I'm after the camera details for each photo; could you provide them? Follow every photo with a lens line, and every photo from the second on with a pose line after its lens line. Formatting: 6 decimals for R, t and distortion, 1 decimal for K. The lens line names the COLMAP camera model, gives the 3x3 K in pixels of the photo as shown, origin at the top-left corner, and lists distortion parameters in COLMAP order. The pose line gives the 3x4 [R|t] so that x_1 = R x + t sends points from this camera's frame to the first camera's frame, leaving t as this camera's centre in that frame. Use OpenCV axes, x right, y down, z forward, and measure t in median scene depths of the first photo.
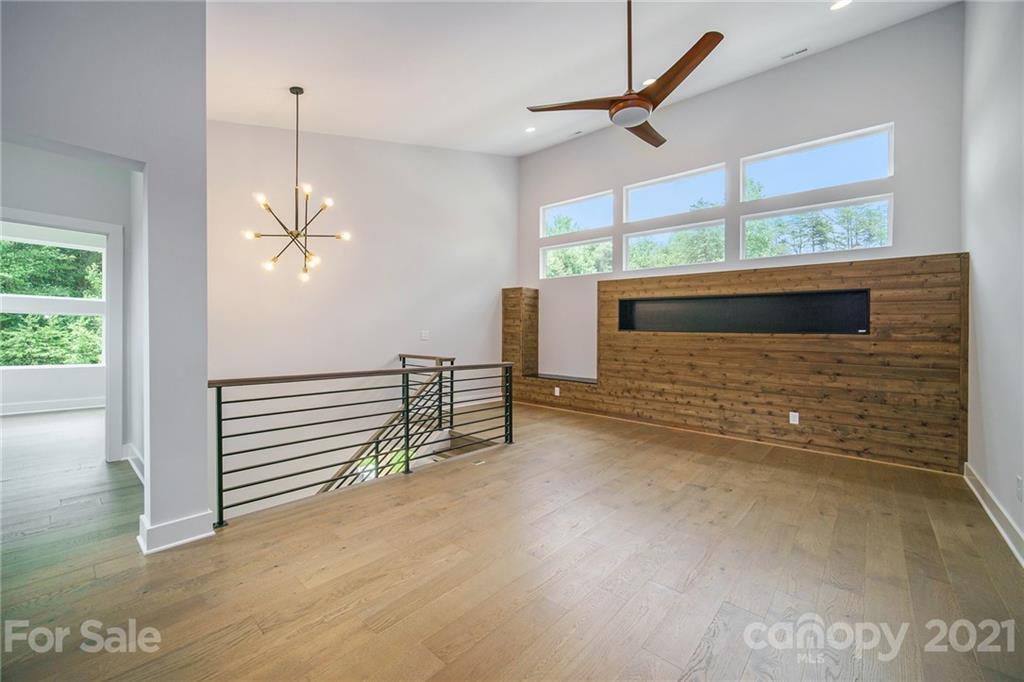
lens RADIAL K [[409.5, 0, 519.1], [0, 409.5, 340.1], [0, 0, 1]] dist [-0.003932, -0.000143]
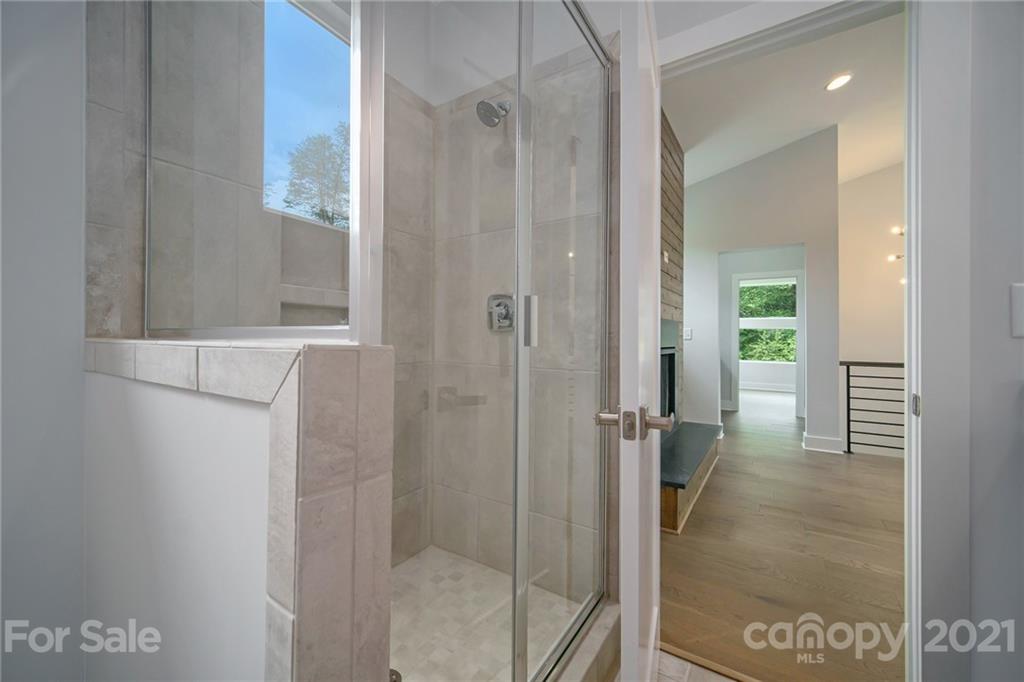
lens RADIAL K [[409.5, 0, 516.4], [0, 409.5, 344.0], [0, 0, 1]] dist [-0.003932, -0.000143]
pose [[0.147960, -0.007820, -0.988962, 0.442352], [-0.015631, 0.999825, -0.010245, 0.043142], [0.988870, 0.016974, 0.147812, -0.354203]]
